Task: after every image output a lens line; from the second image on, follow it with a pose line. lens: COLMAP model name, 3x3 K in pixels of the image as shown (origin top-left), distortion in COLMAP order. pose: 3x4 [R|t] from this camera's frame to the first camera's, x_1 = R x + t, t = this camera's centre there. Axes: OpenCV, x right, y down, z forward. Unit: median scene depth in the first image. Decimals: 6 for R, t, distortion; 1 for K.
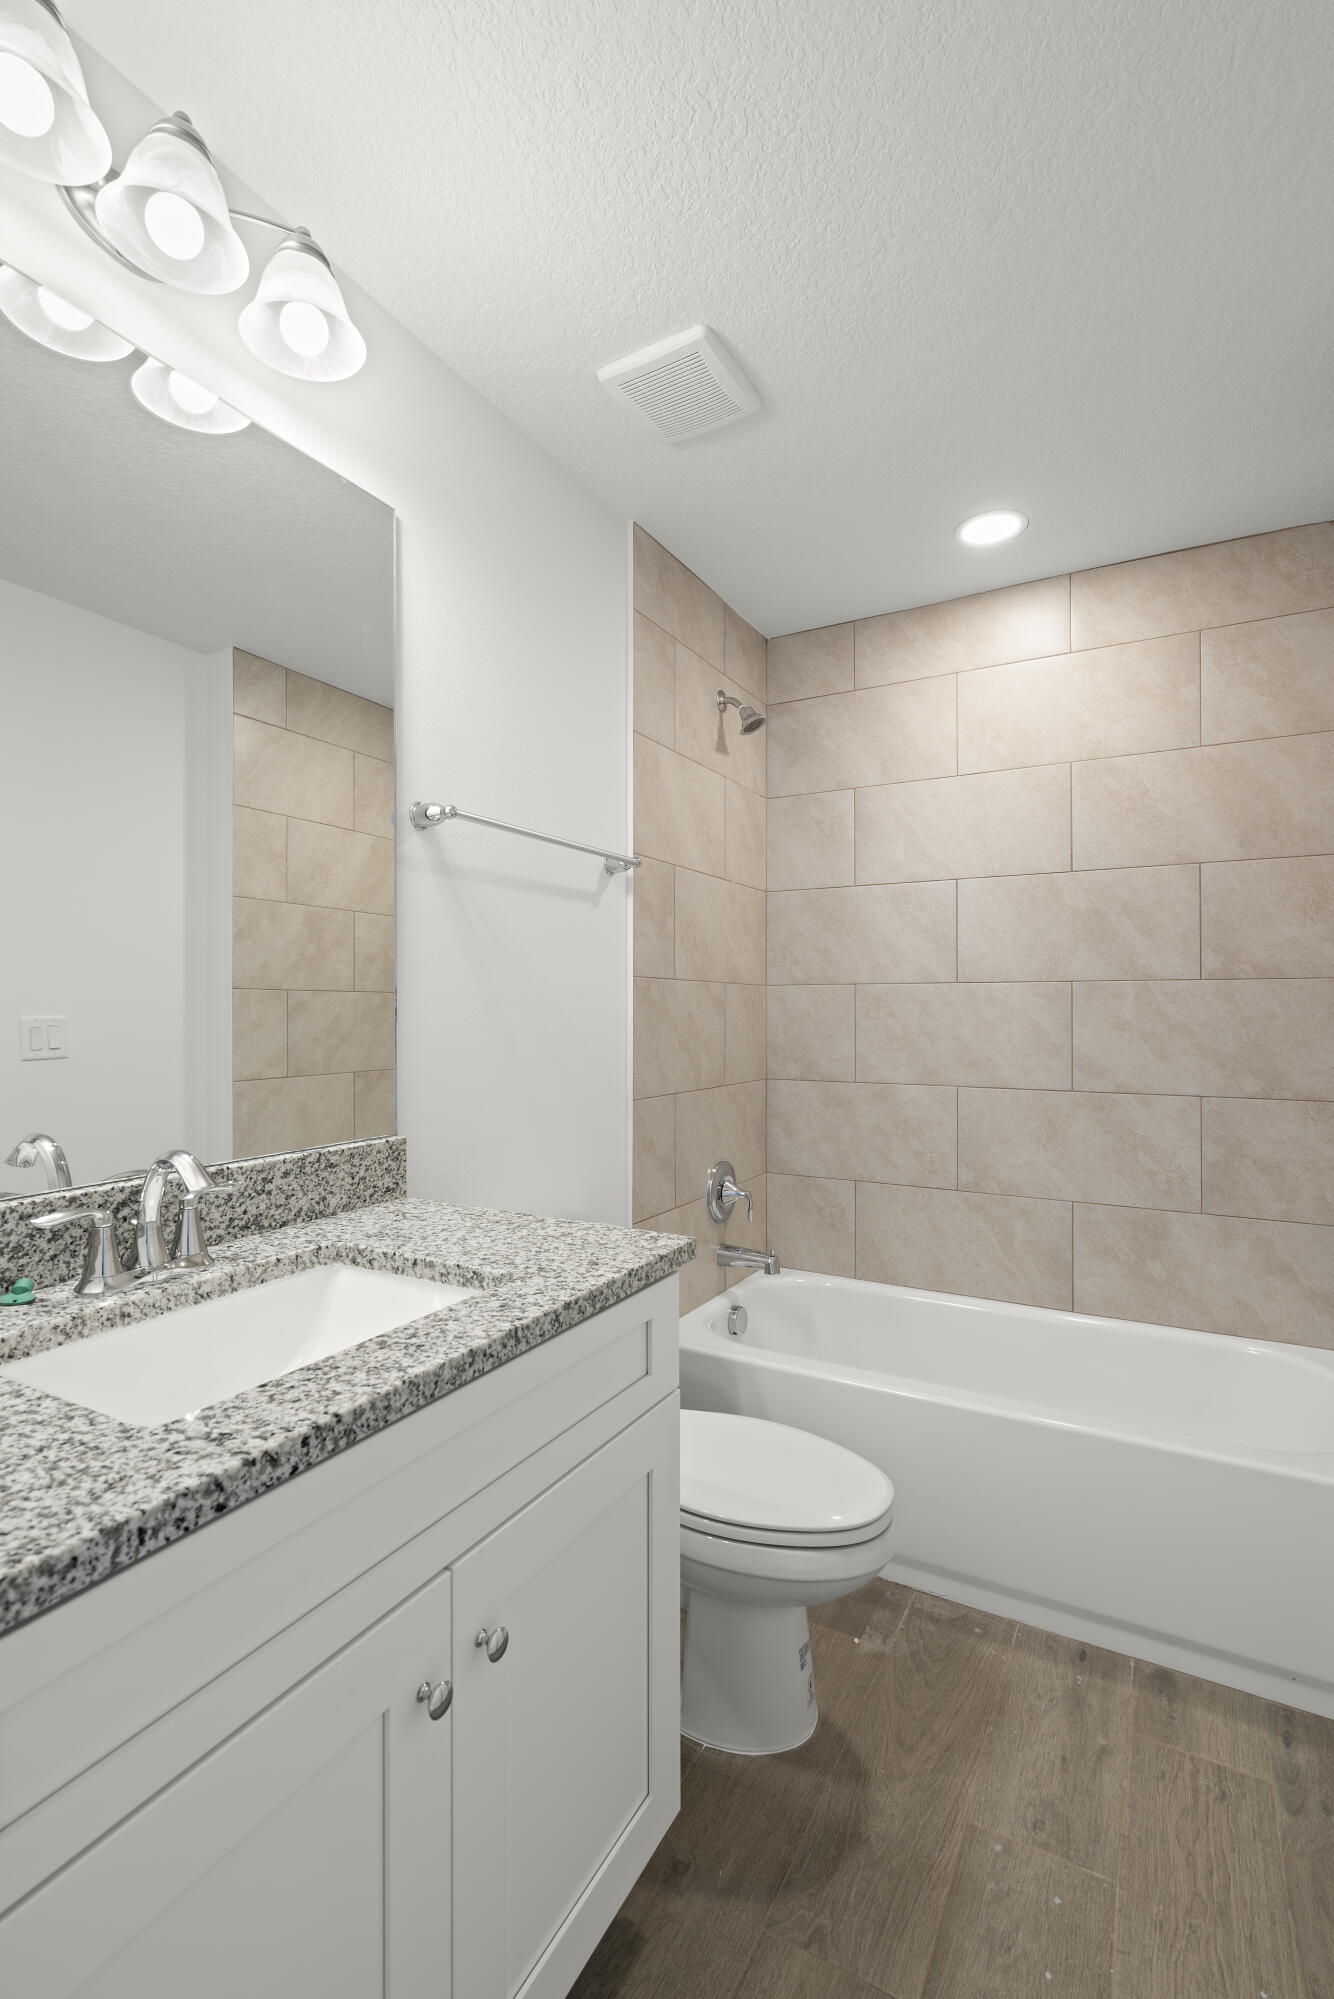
lens RADIAL K [[894.7, 0, 667.0], [0, 894.7, 999.5], [0, 0, 1]] dist [-0.002292, 0.000332]
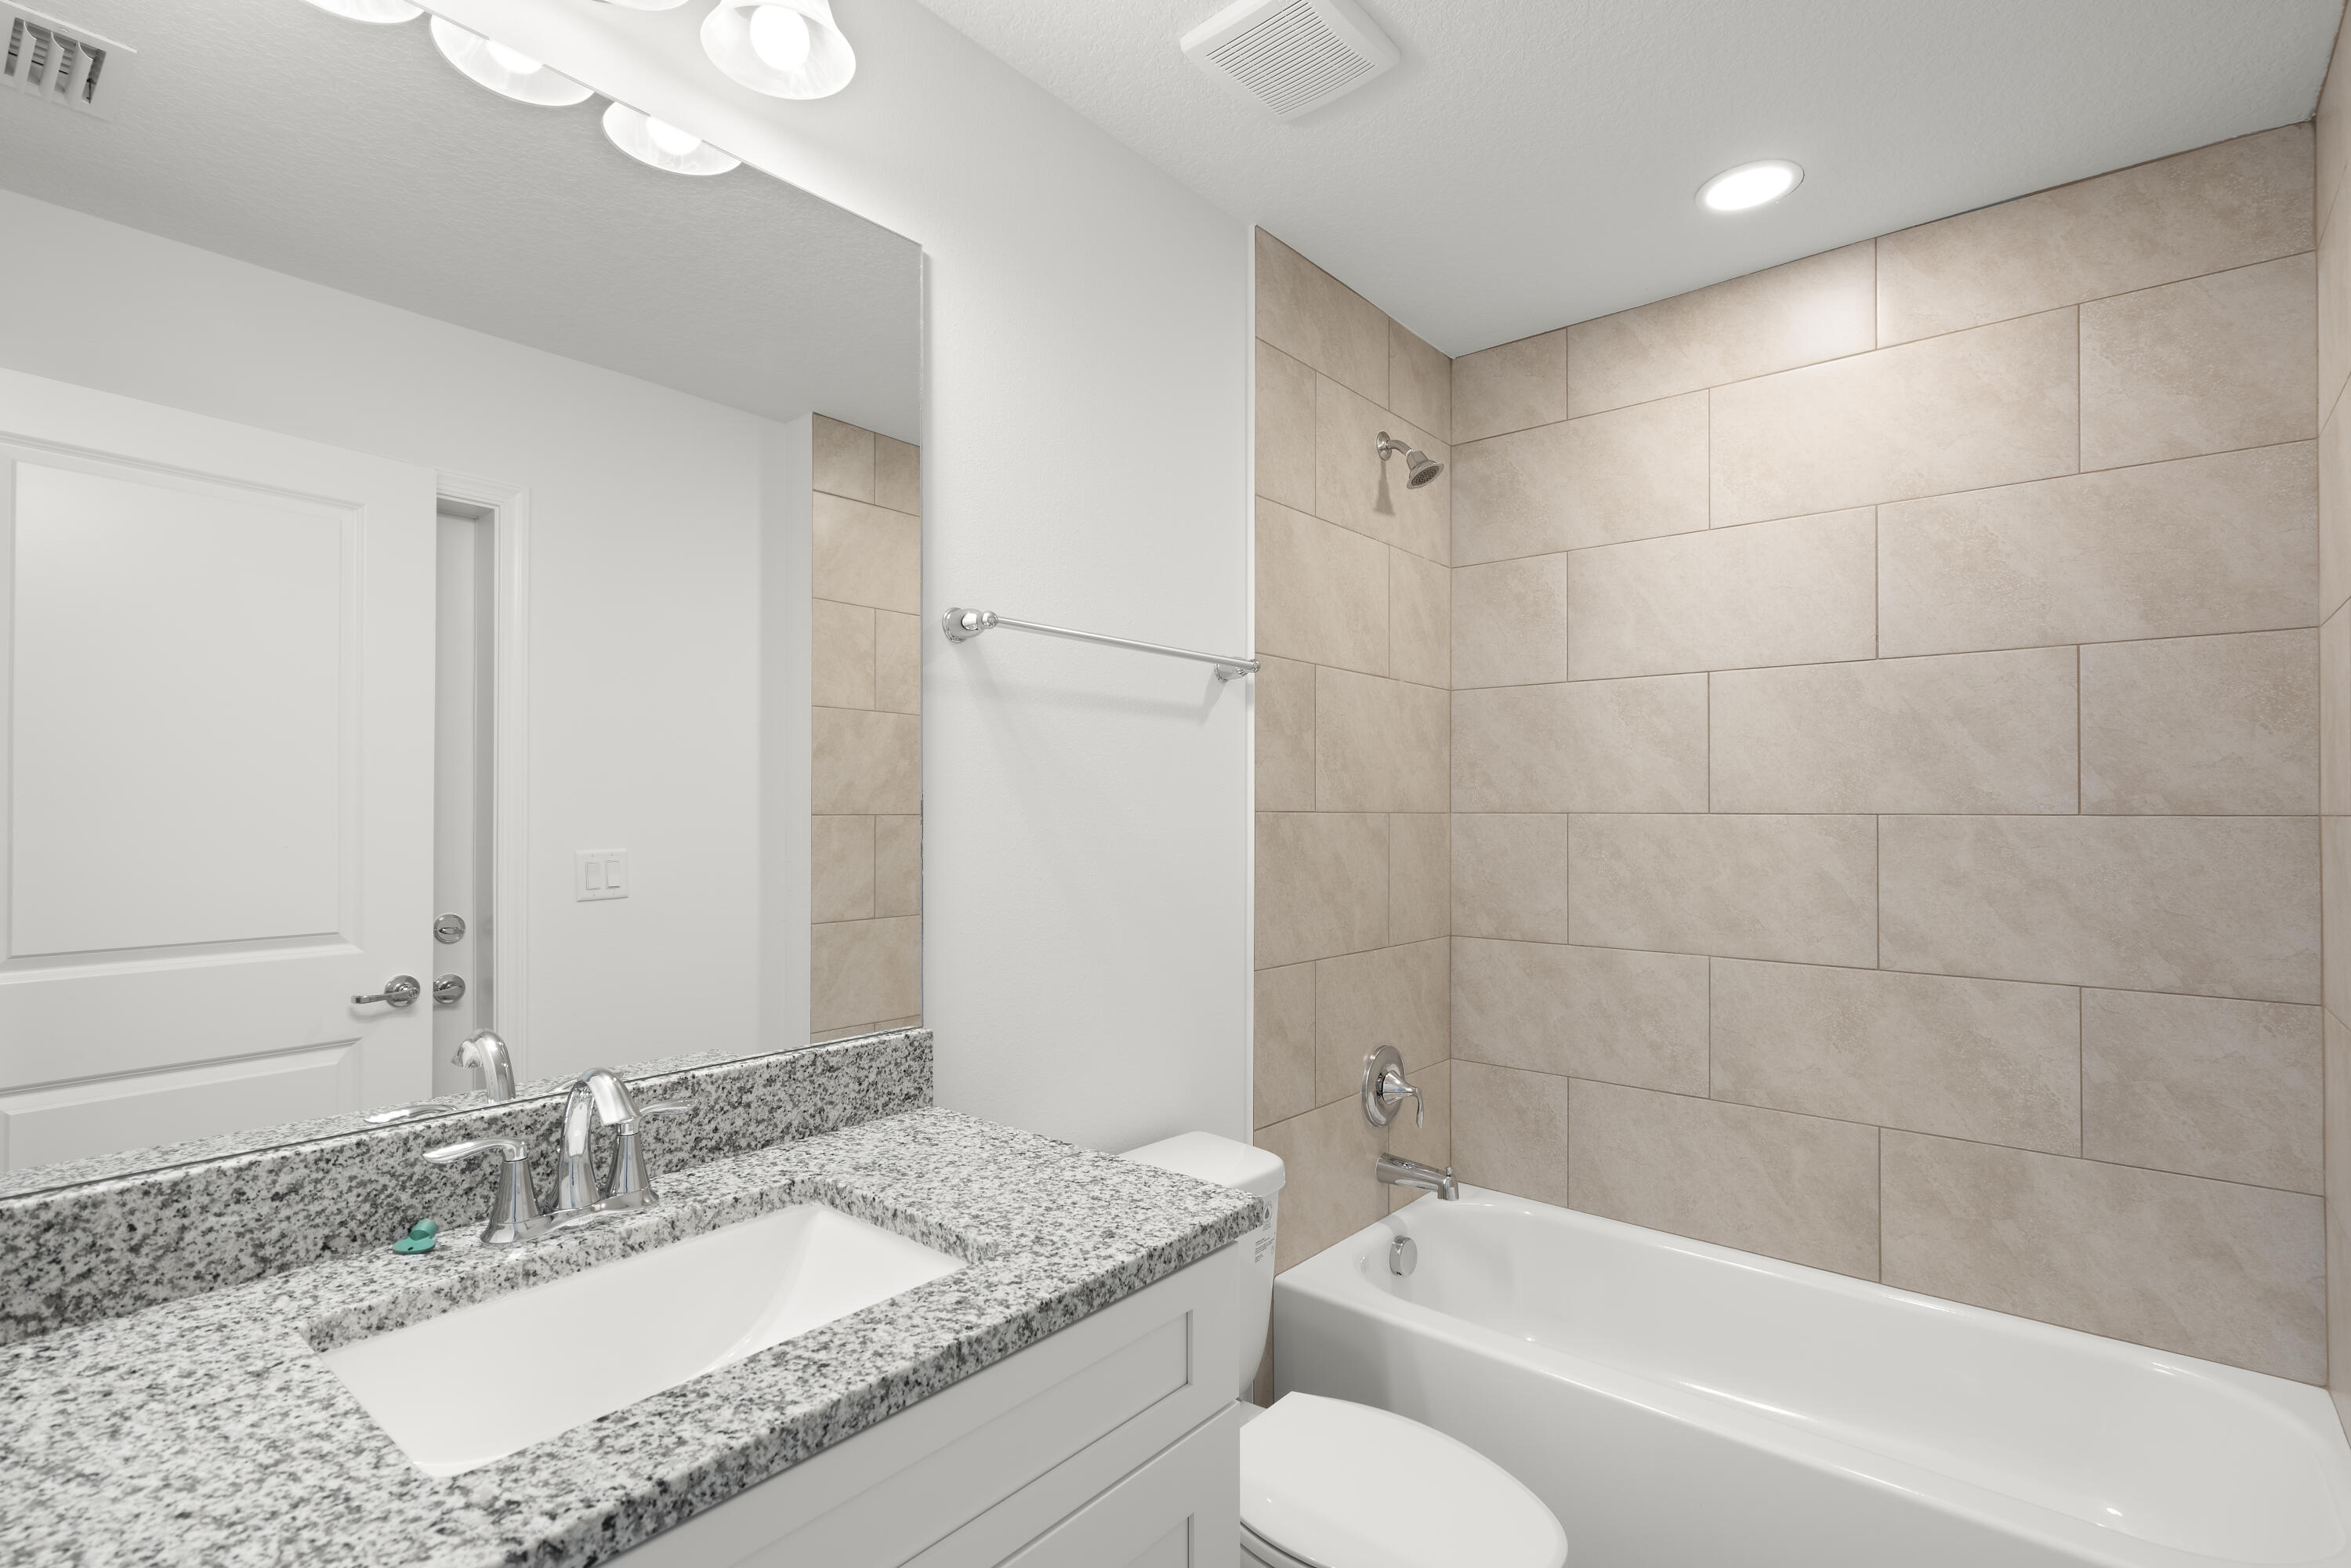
lens RADIAL K [[1088.3, 0, 1206.0], [0, 1088.3, 793.1], [0, 0, 1]] dist [0.004310, 0.000187]
pose [[0.984491, -0.002867, -0.175411, 0.085238], [0.002710, 0.999996, -0.001134, -0.039814], [0.175413, 0.000641, 0.984495, 0.060013]]
